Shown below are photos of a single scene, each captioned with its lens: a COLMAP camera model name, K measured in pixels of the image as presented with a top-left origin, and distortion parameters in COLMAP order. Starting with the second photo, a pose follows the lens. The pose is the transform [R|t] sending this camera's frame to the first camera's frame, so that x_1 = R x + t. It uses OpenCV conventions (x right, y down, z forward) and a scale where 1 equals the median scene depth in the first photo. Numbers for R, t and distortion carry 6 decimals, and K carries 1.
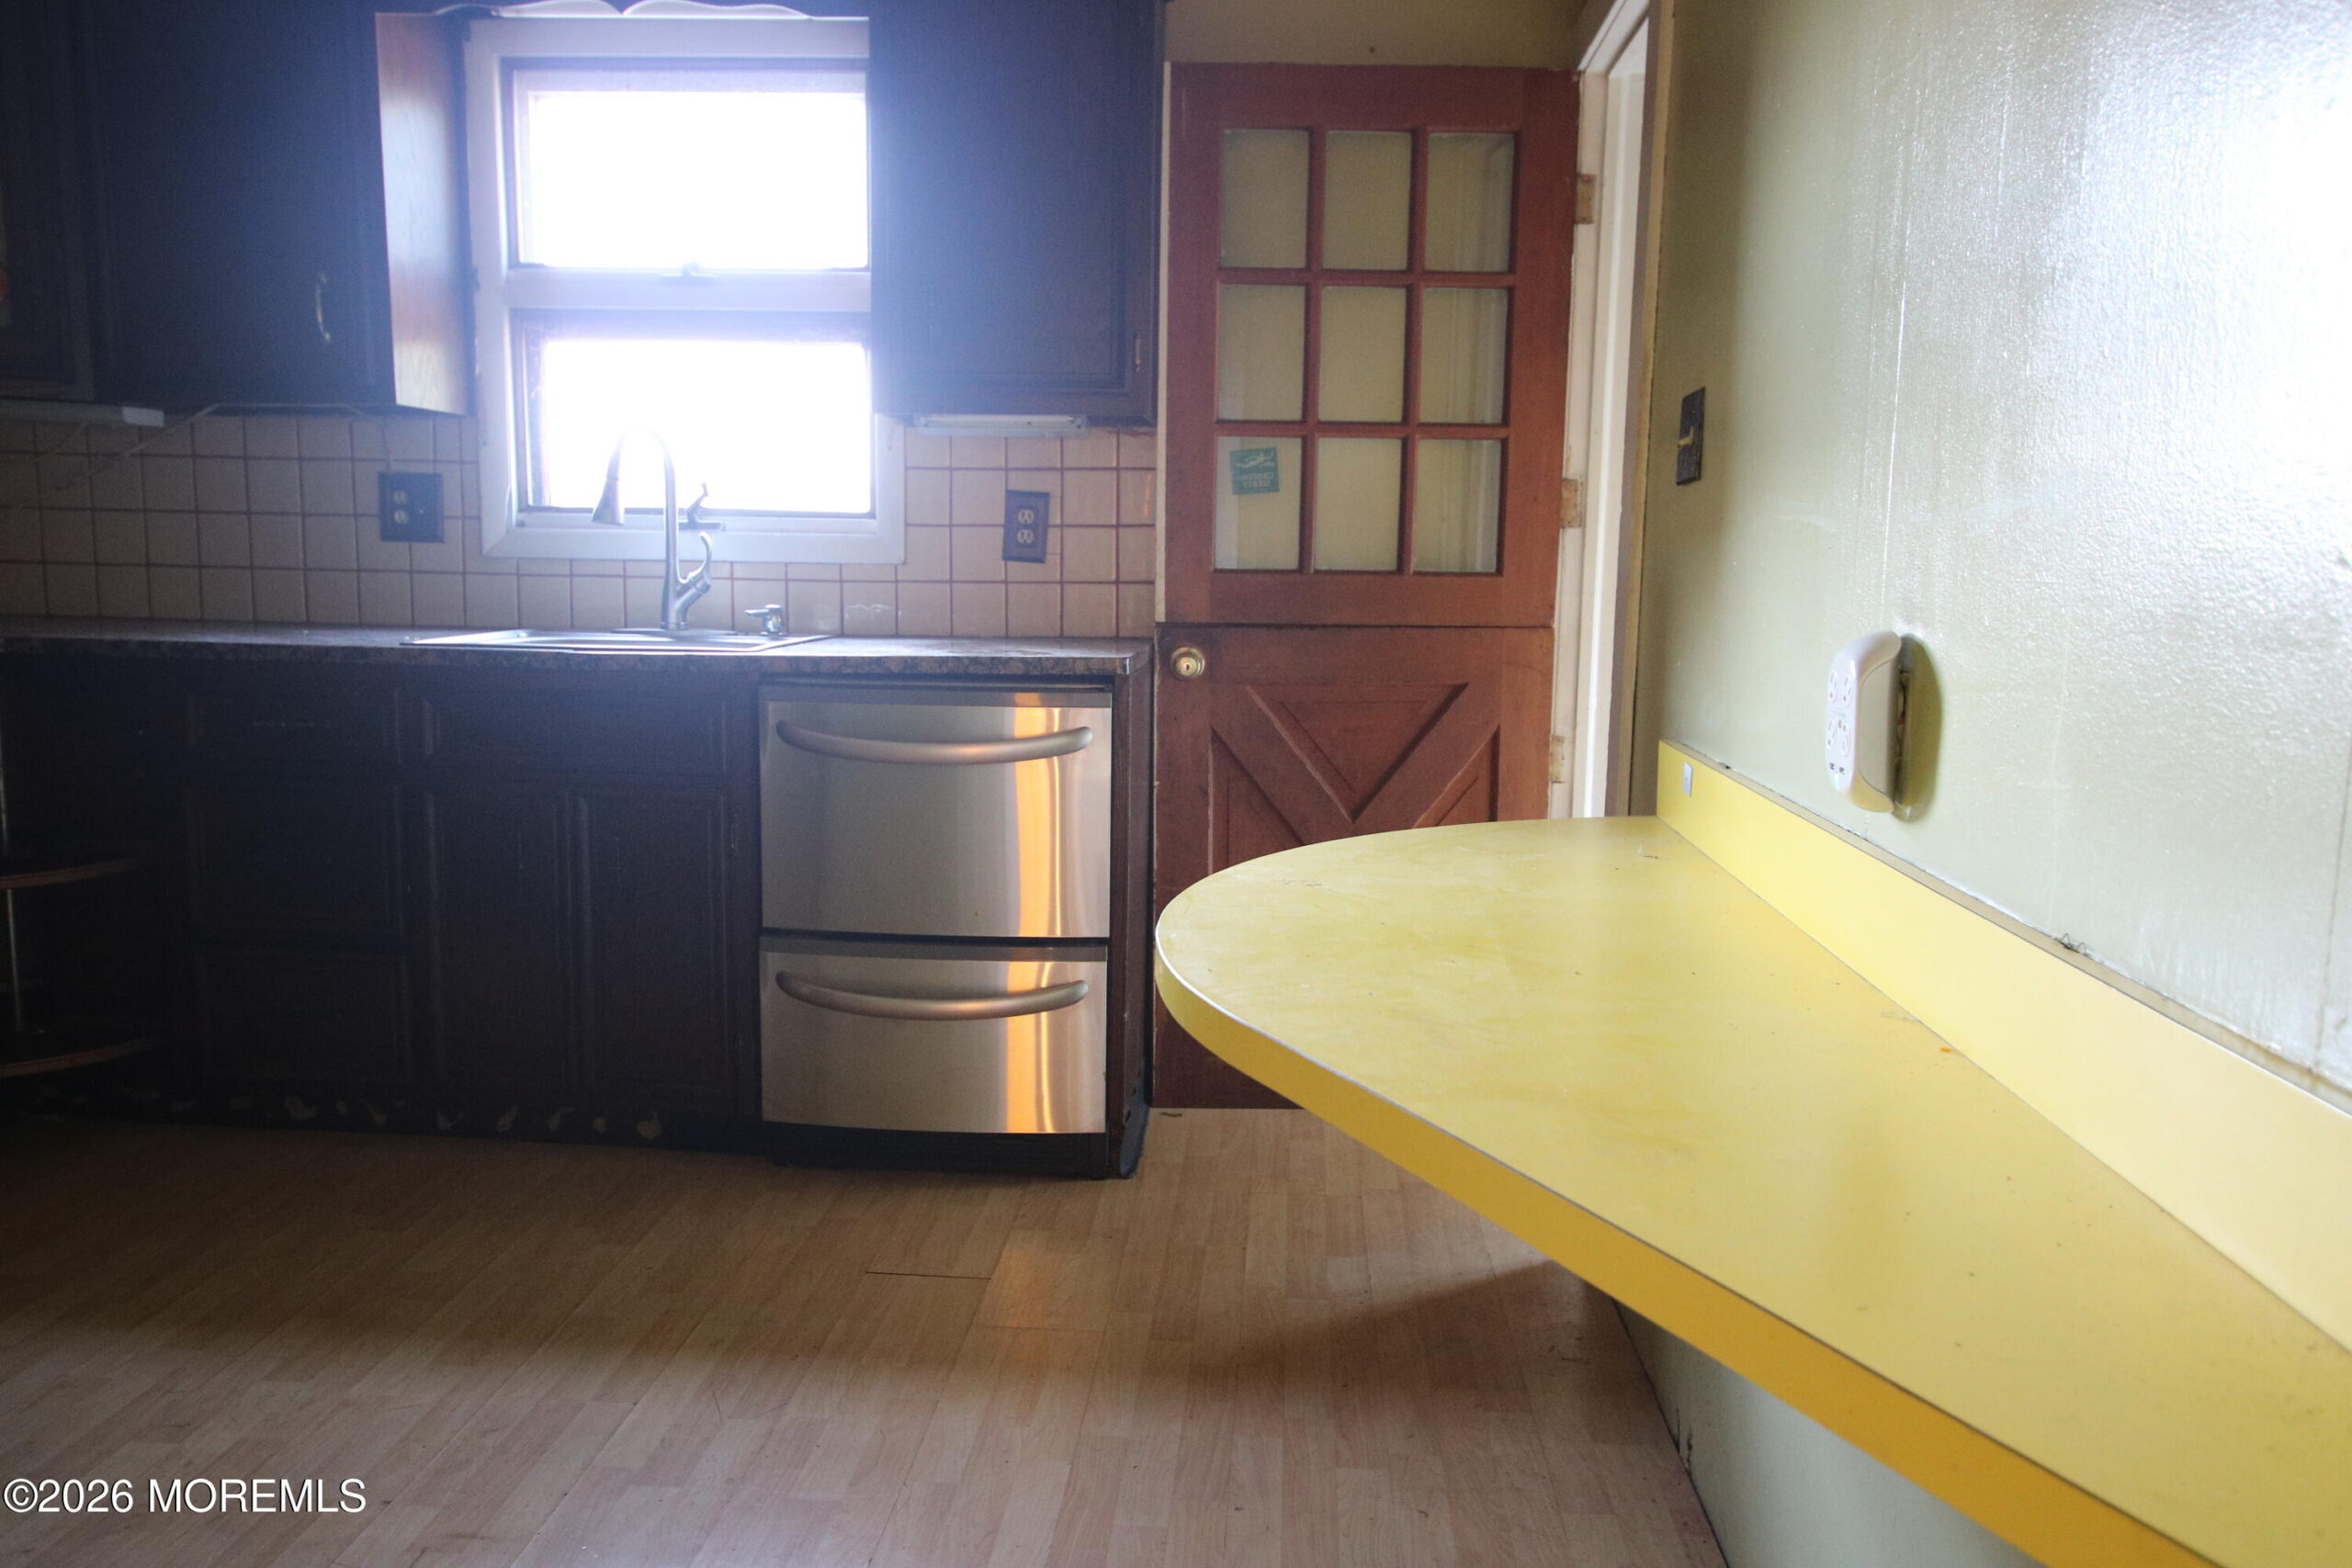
lens RADIAL K [[1798.2, 0, 1181.5], [0, 1798.2, 788.2], [0, 0, 1]] dist [0.002892, 0.010470]
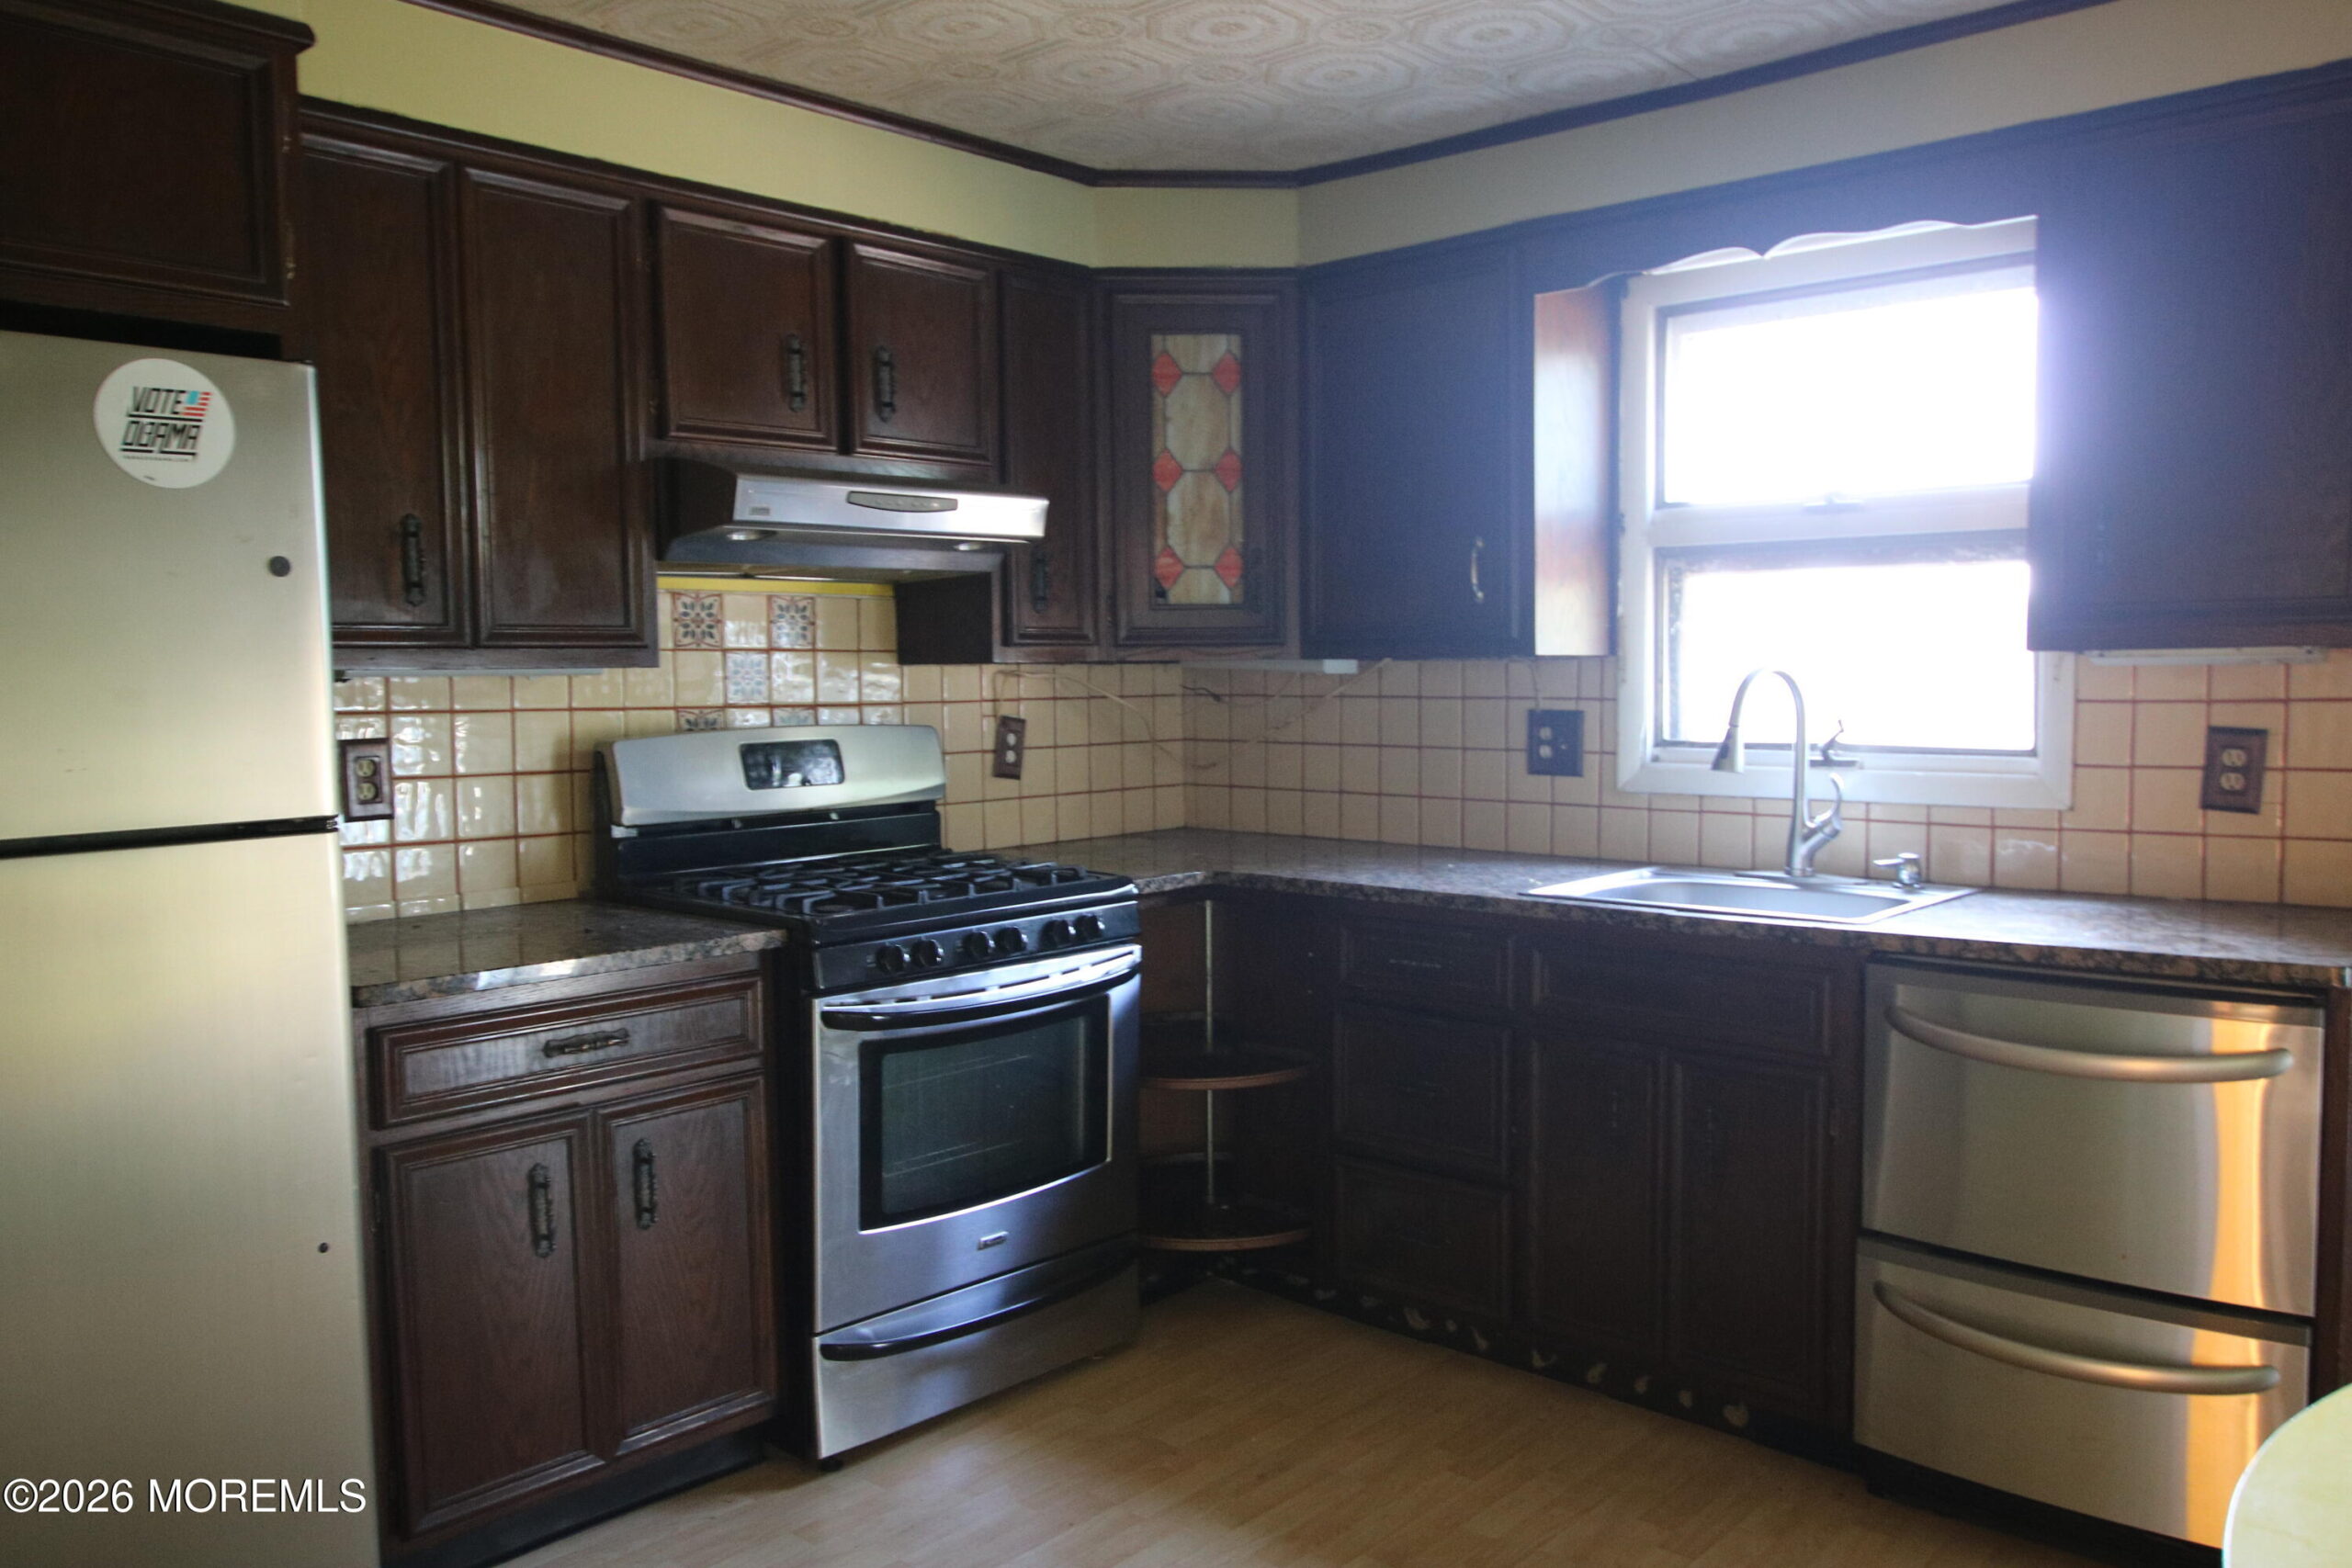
lens RADIAL K [[1798.2, 0, 1175.9], [0, 1798.2, 786.5], [0, 0, 1]] dist [0.002892, 0.010470]
pose [[0.783508, 0.021000, -0.621026, 0.048000], [-0.061107, 0.997188, -0.043374, -0.072869], [0.618369, 0.071933, 0.782589, 0.051439]]
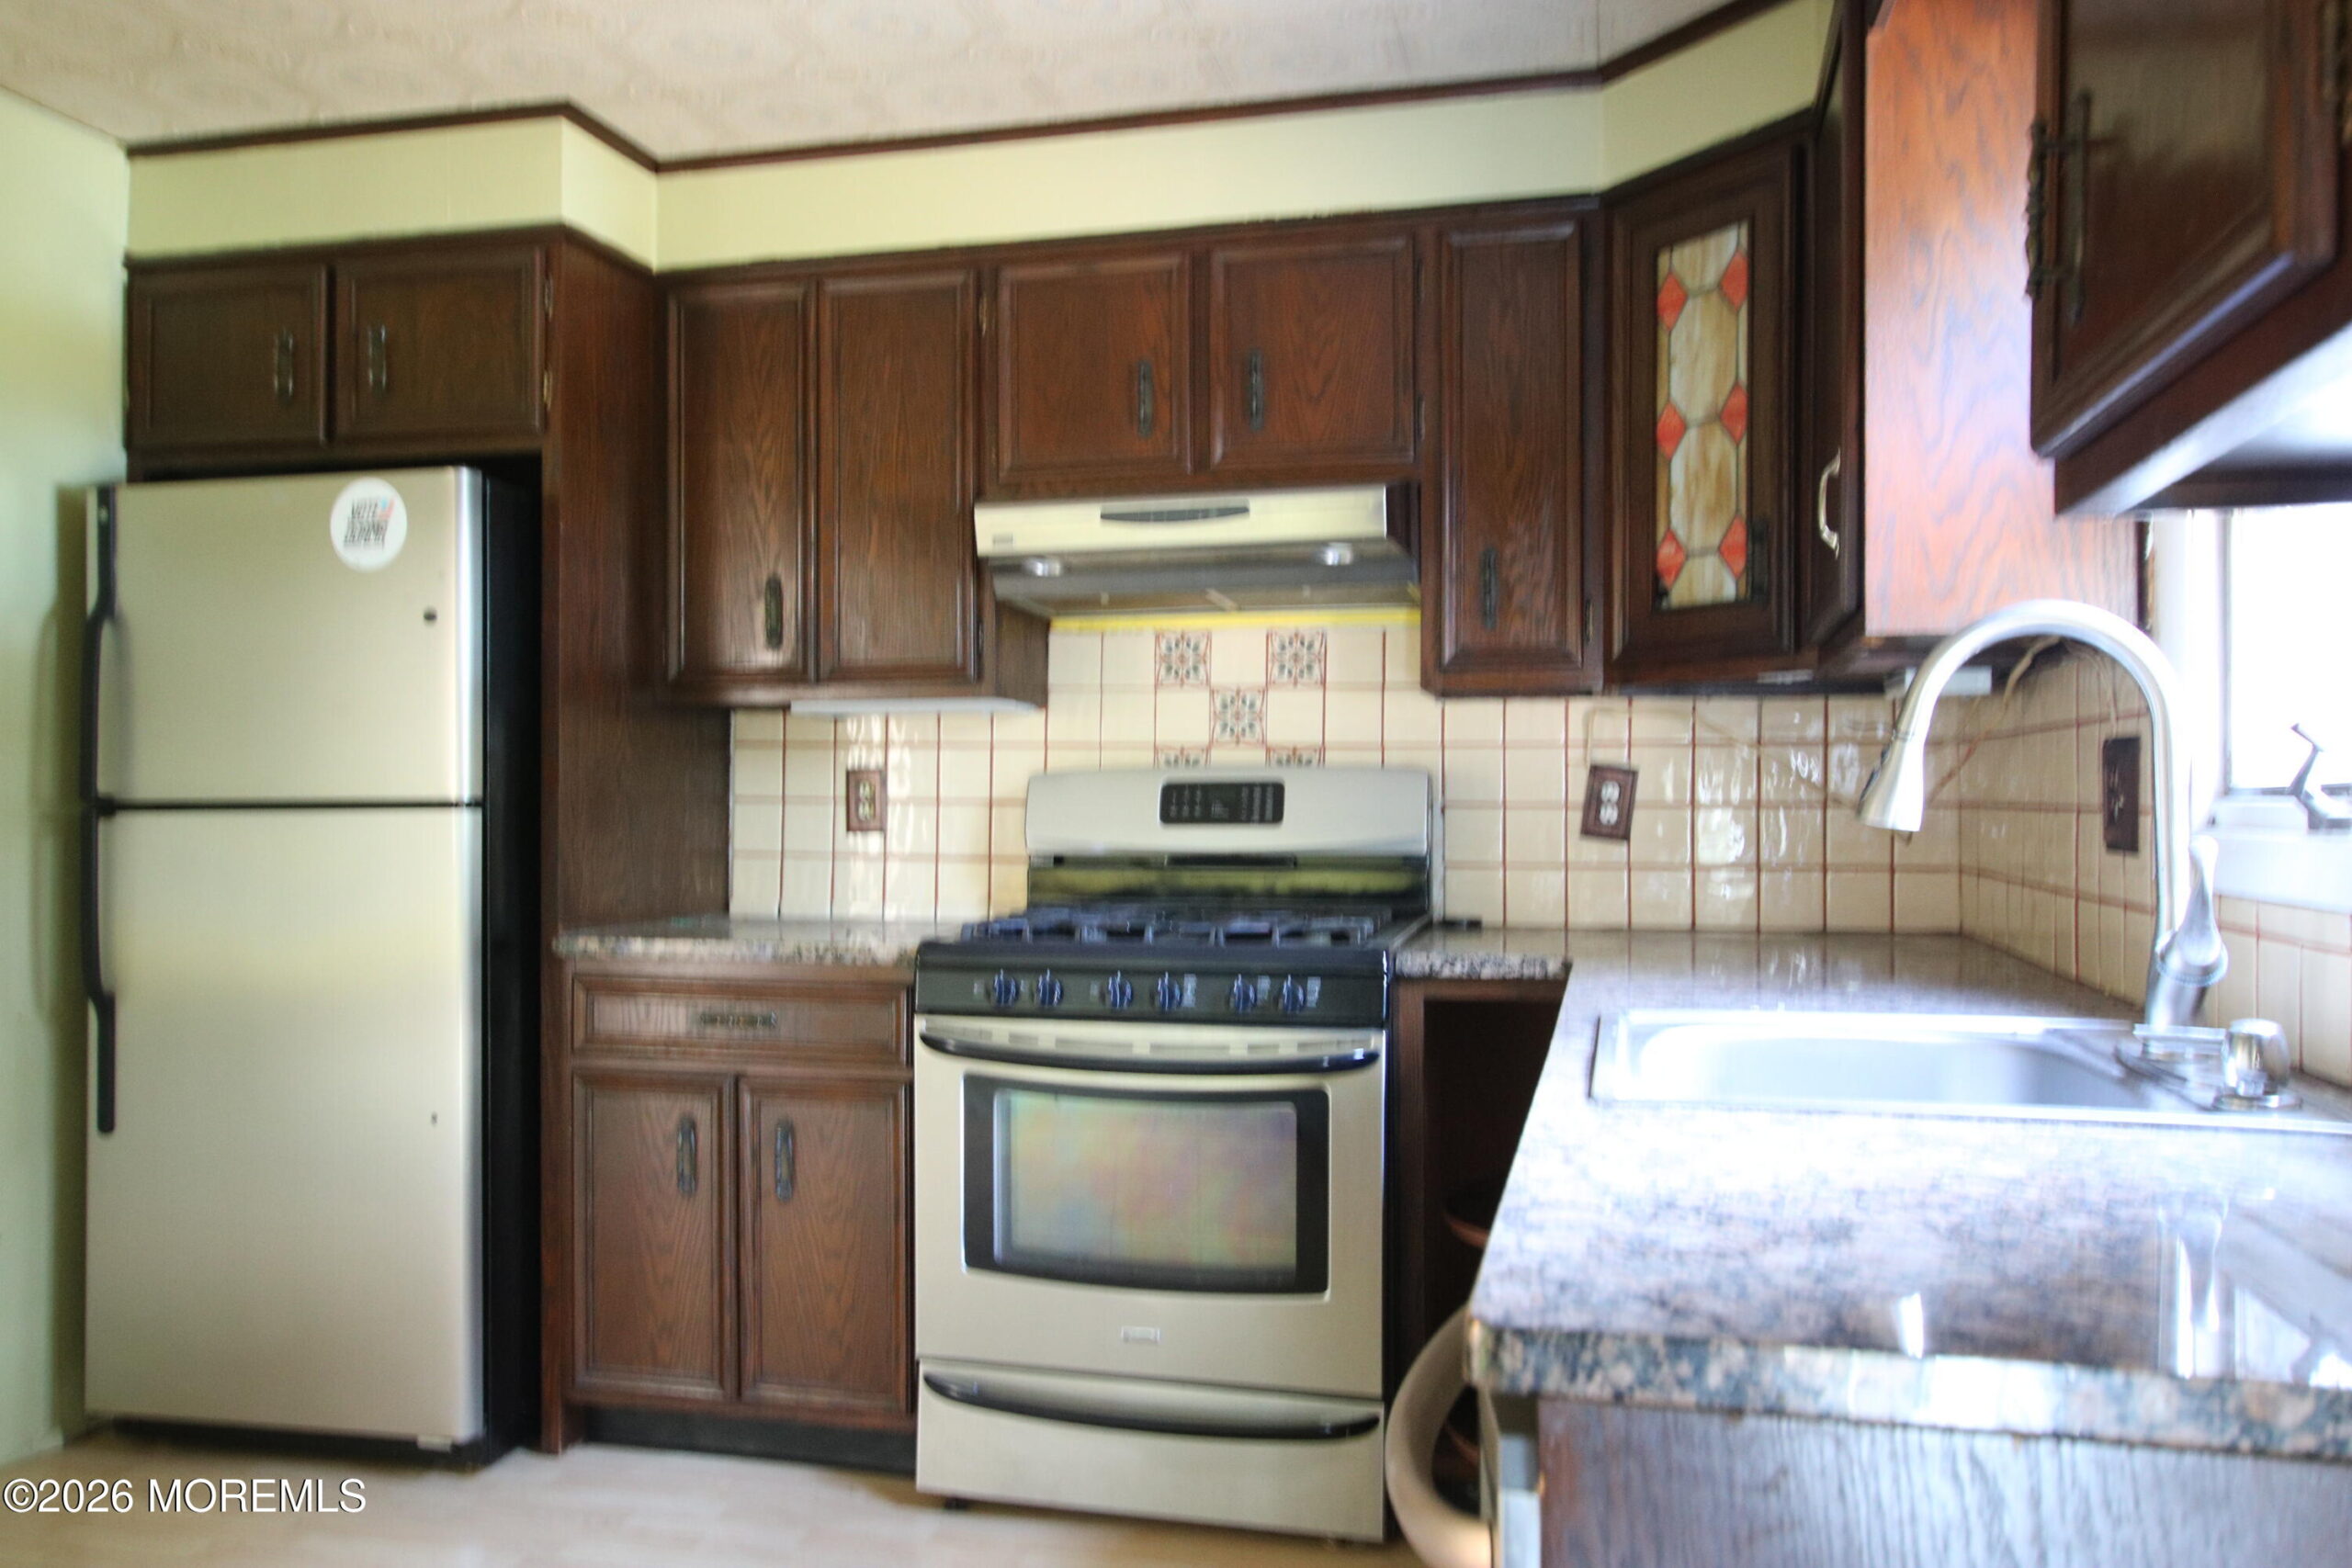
lens RADIAL K [[1798.2, 0, 1177.2], [0, 1798.2, 785.2], [0, 0, 1]] dist [0.002892, 0.010470]
pose [[-0.173179, -0.019714, -0.984693, 0.197481], [-0.129246, 0.991608, 0.002878, -0.123244], [0.976373, 0.127766, -0.174273, 0.818061]]
